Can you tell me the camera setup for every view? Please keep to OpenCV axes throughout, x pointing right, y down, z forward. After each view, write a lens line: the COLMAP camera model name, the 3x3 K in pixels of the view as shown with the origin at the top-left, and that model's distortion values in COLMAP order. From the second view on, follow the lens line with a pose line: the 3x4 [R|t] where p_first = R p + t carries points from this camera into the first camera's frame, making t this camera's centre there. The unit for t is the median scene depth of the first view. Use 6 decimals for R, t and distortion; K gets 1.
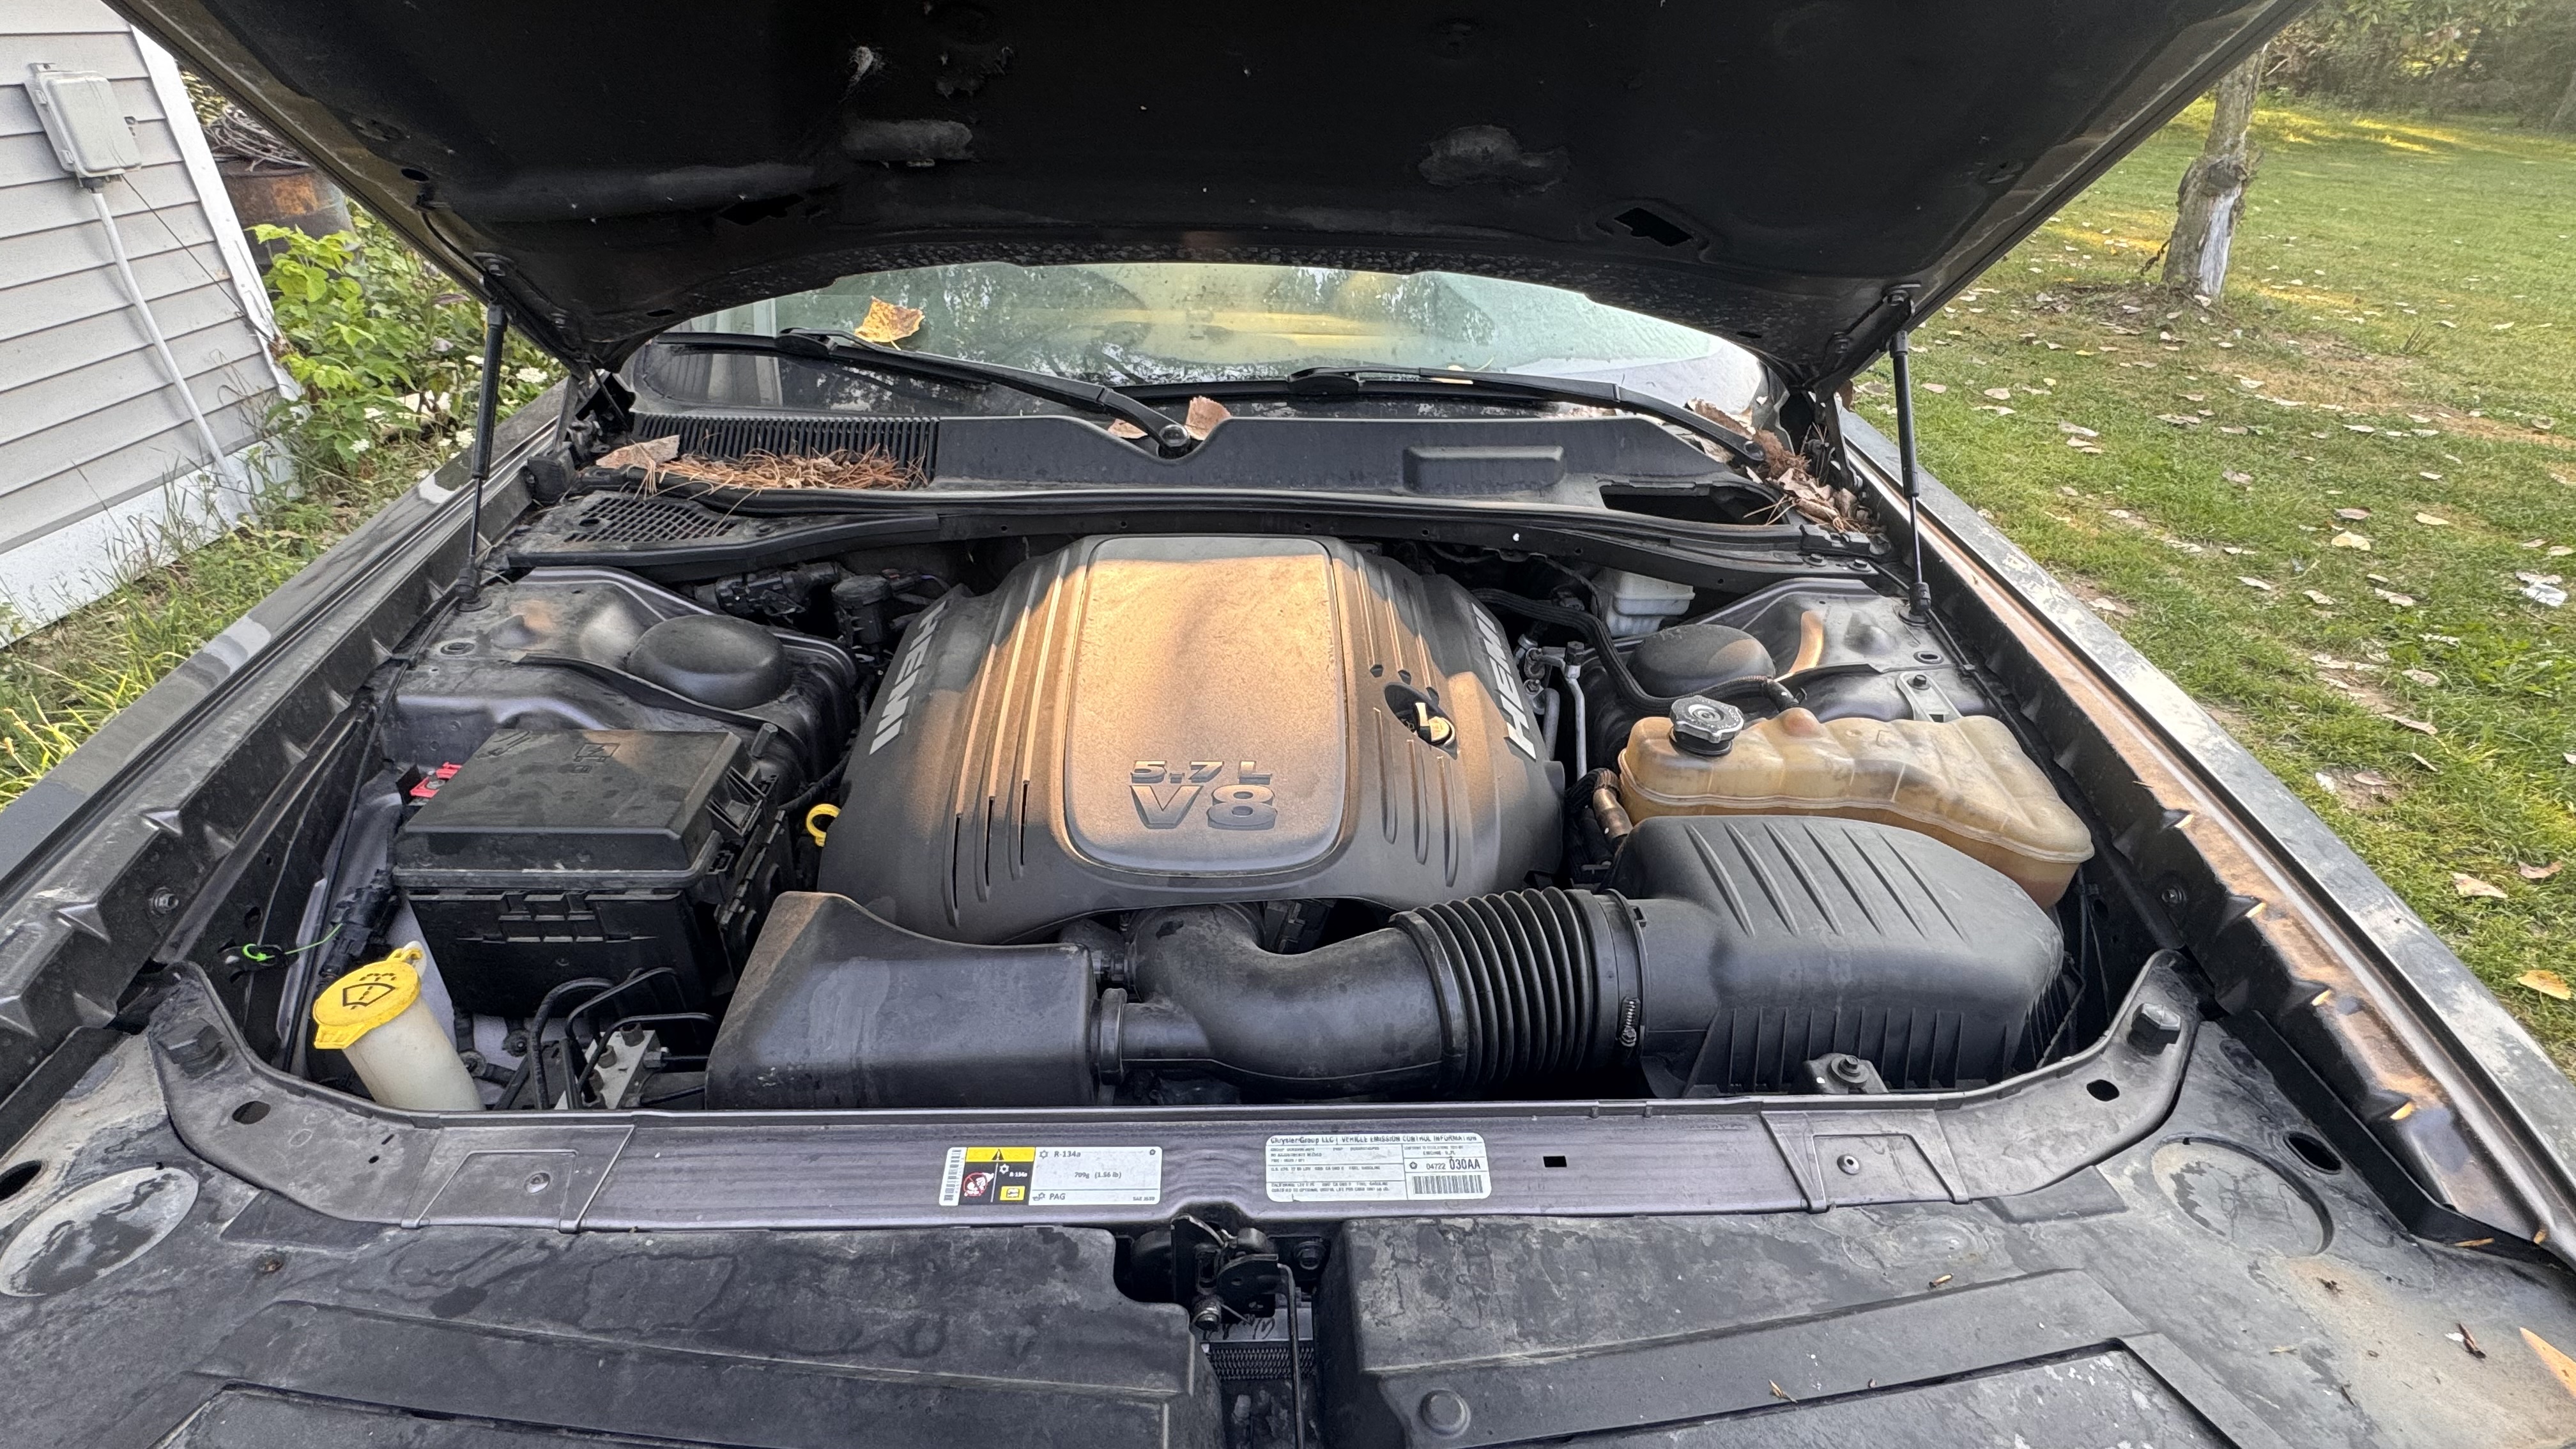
lens RADIAL K [[1205.4, 0, 1278.6], [0, 1205.4, 707.5], [0, 0, 1]] dist [-0.000347, -0.000206]
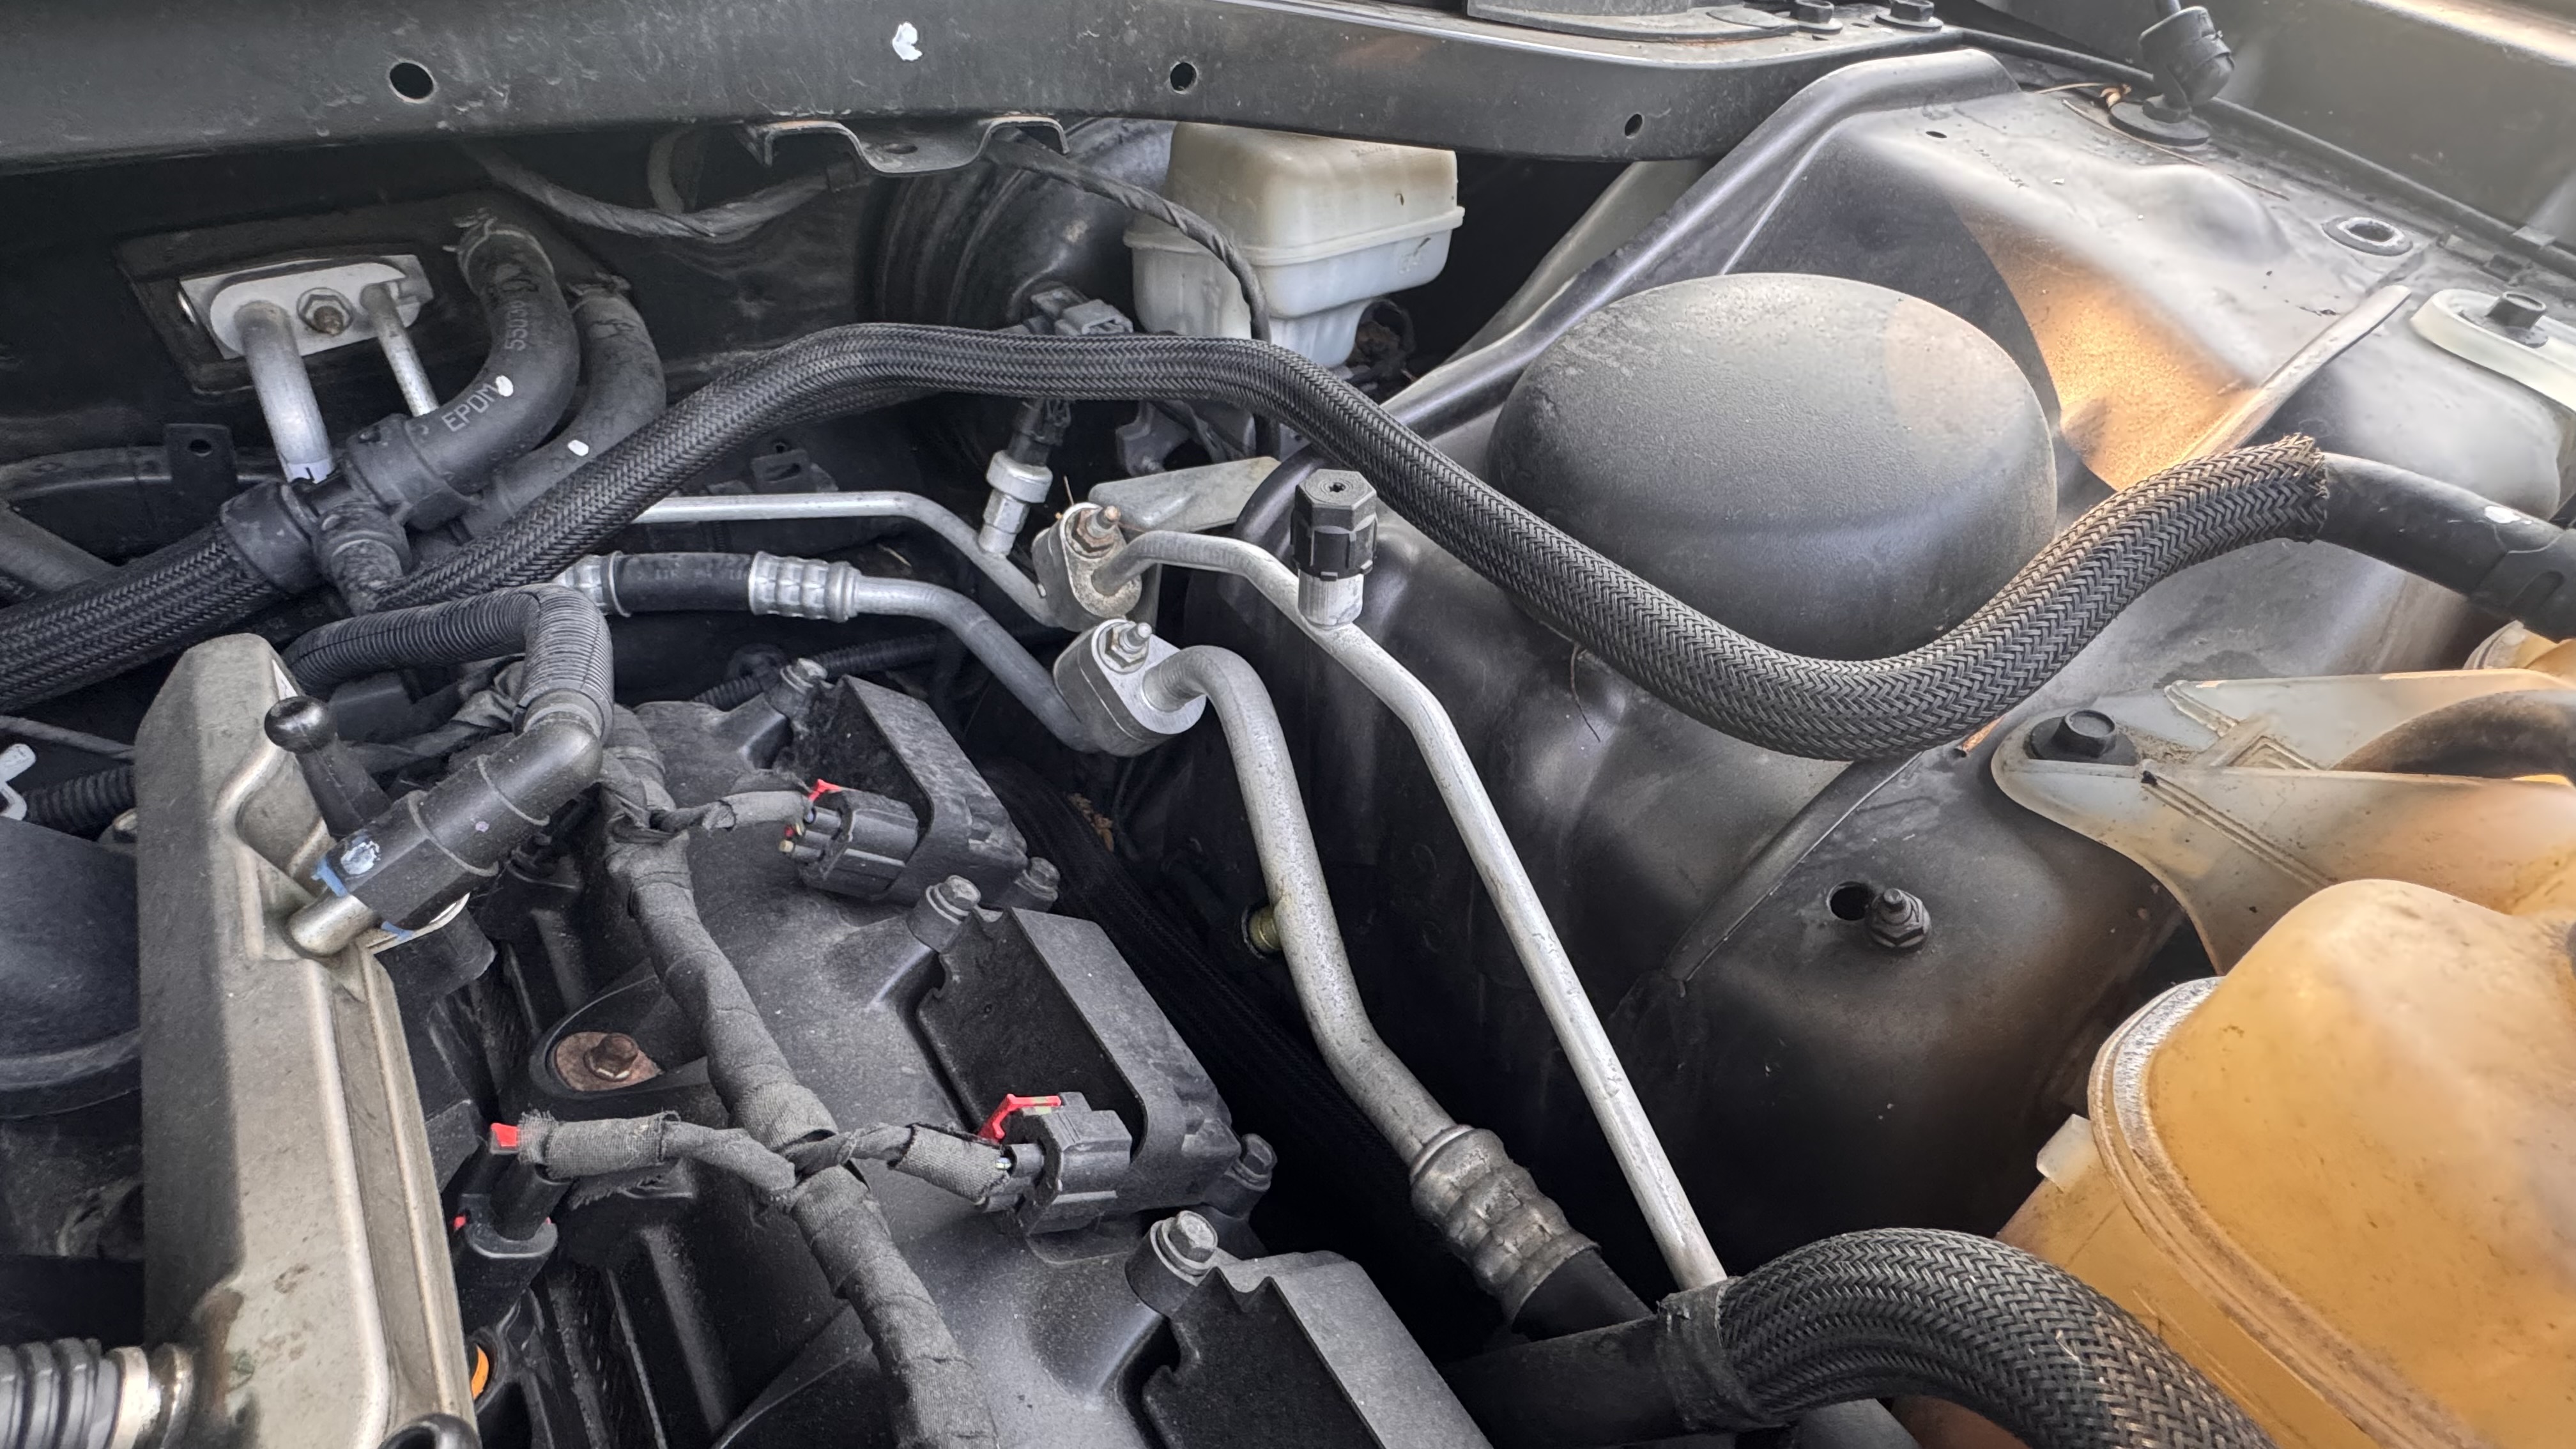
lens RADIAL K [[1205.4, 0, 1270.6], [0, 1205.4, 716.7], [0, 0, 1]] dist [-0.000347, -0.000206]
pose [[0.836224, -0.354326, 0.418548, 0.140942], [0.251608, 0.926056, 0.281271, -0.088306], [-0.487261, -0.129895, 0.863541, 0.897996]]
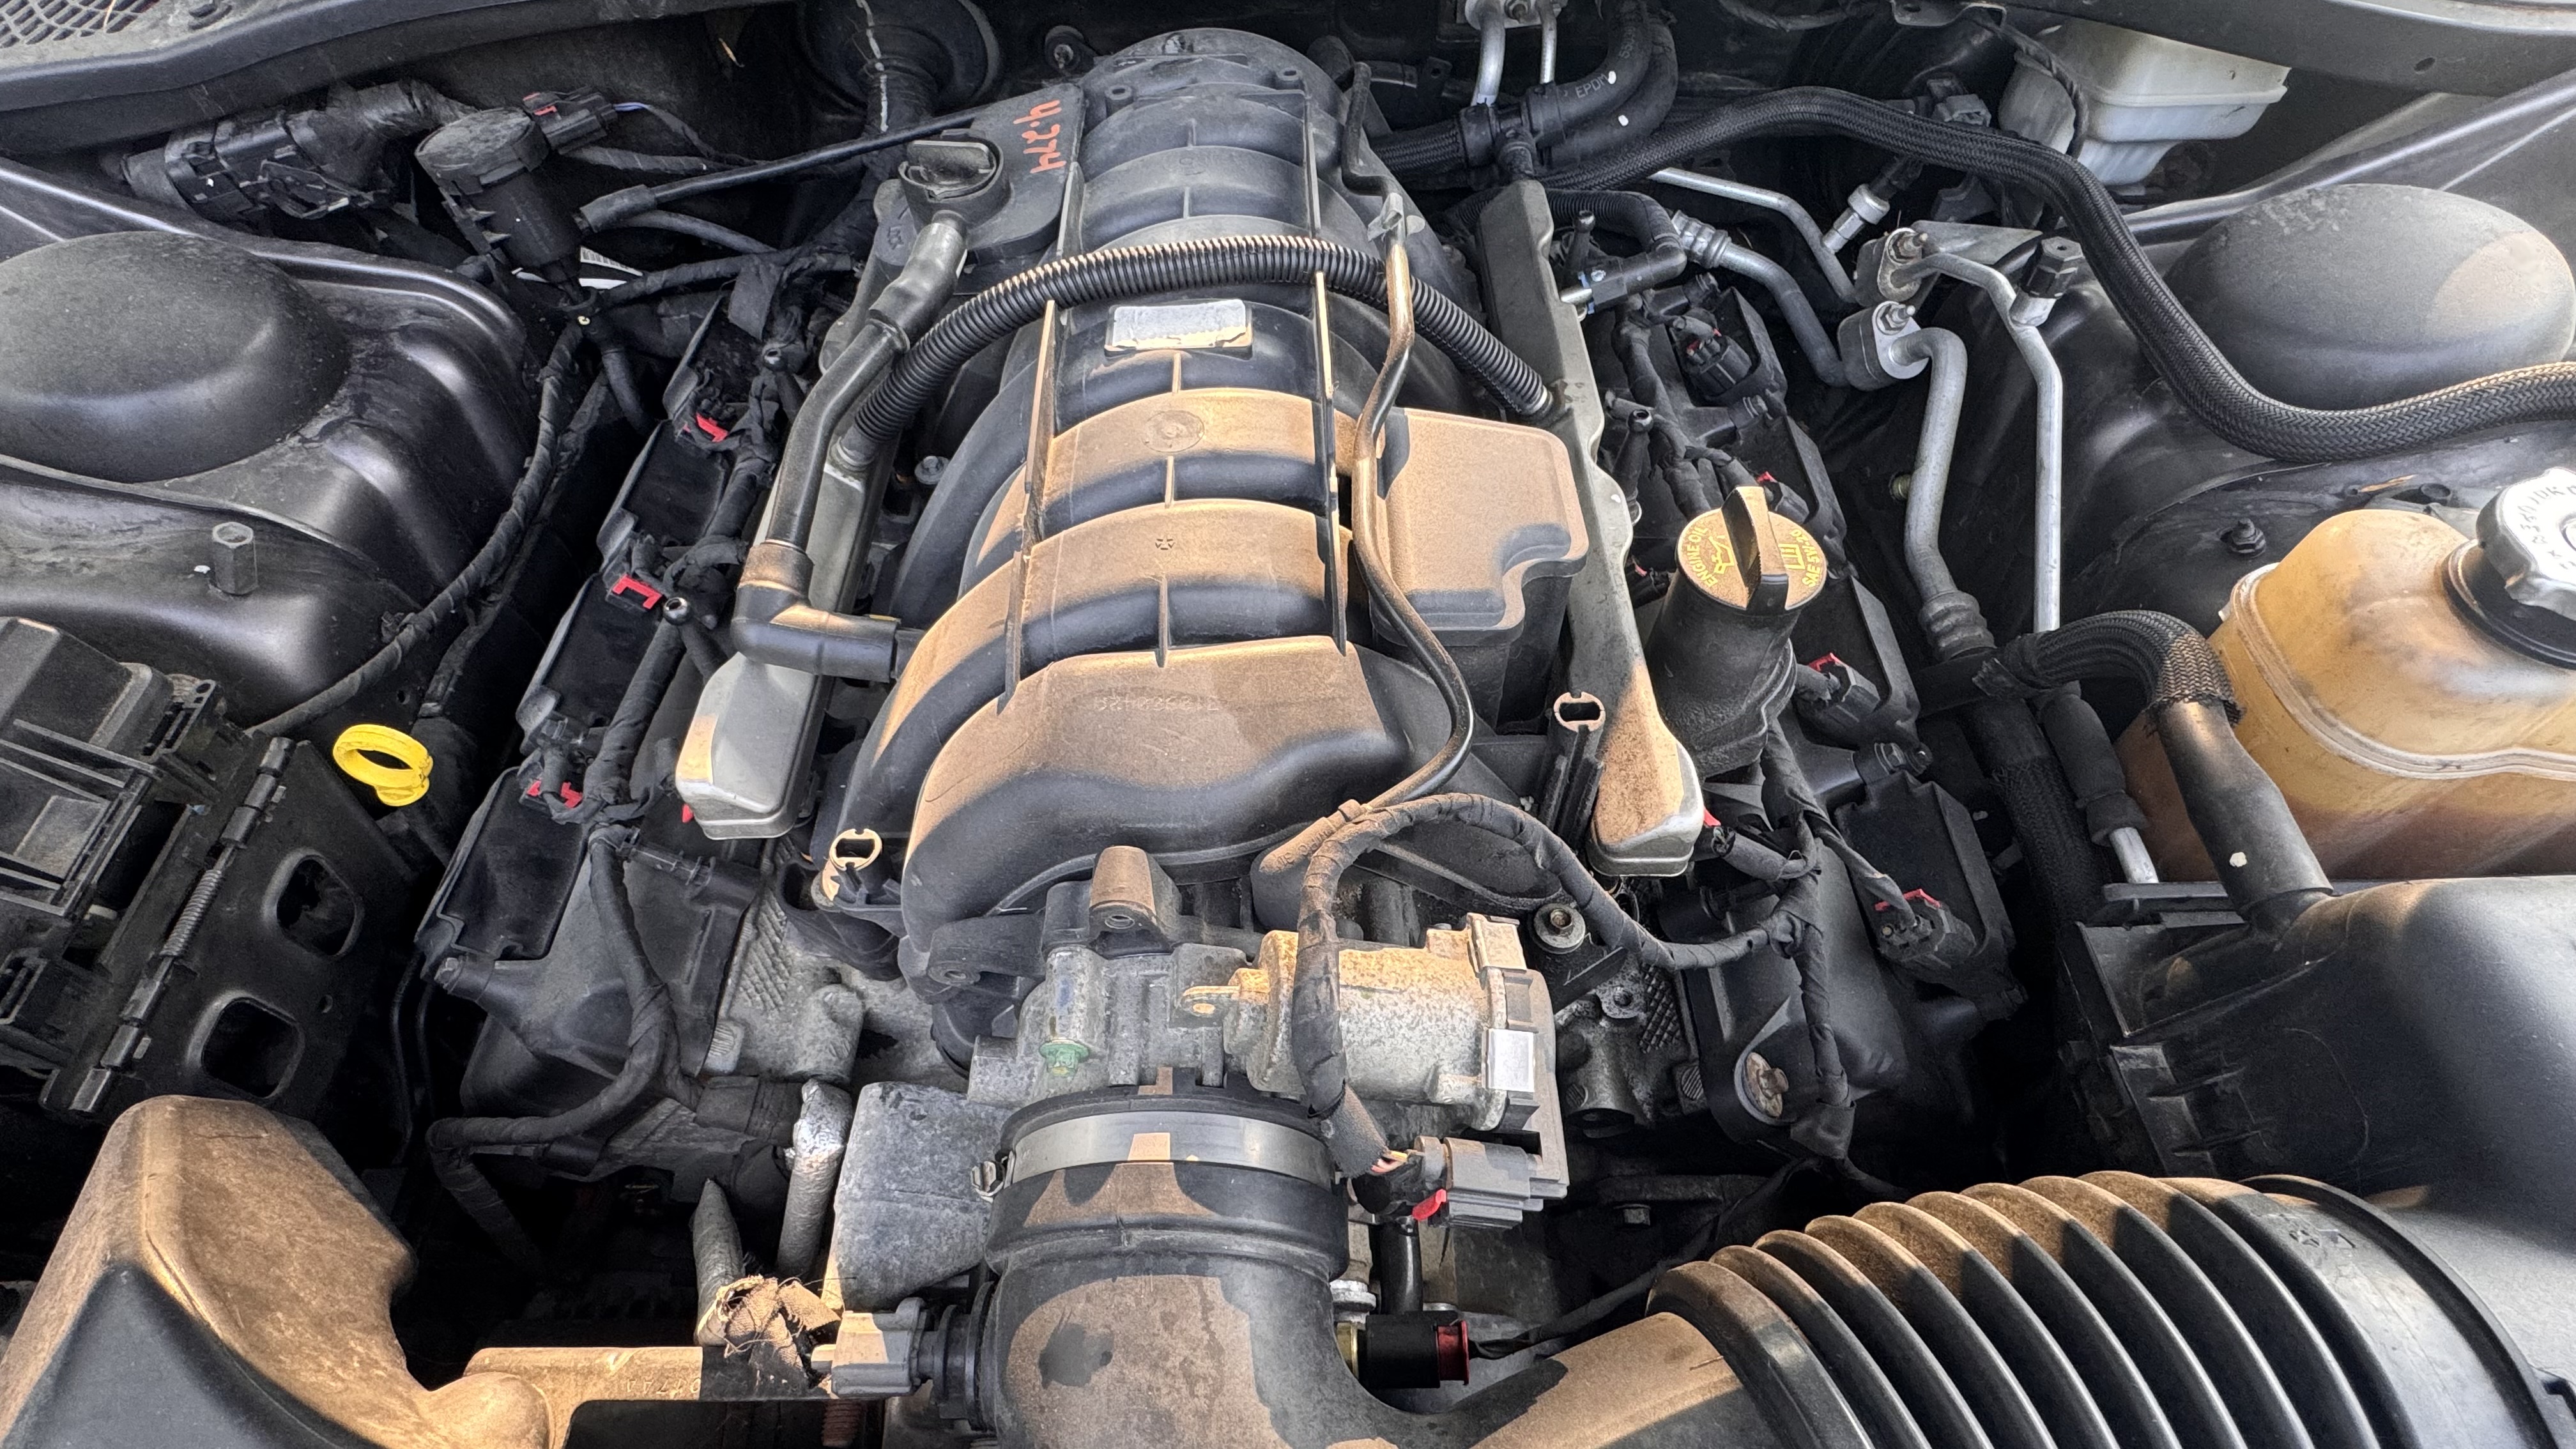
lens RADIAL K [[1205.4, 0, 1276.9], [0, 1205.4, 715.5], [0, 0, 1]] dist [-0.000347, -0.000206]
pose [[0.998178, -0.003218, -0.060256, -0.009462], [0.027726, 0.911383, 0.410624, -0.094386], [0.053595, -0.411547, 0.909812, 0.584172]]
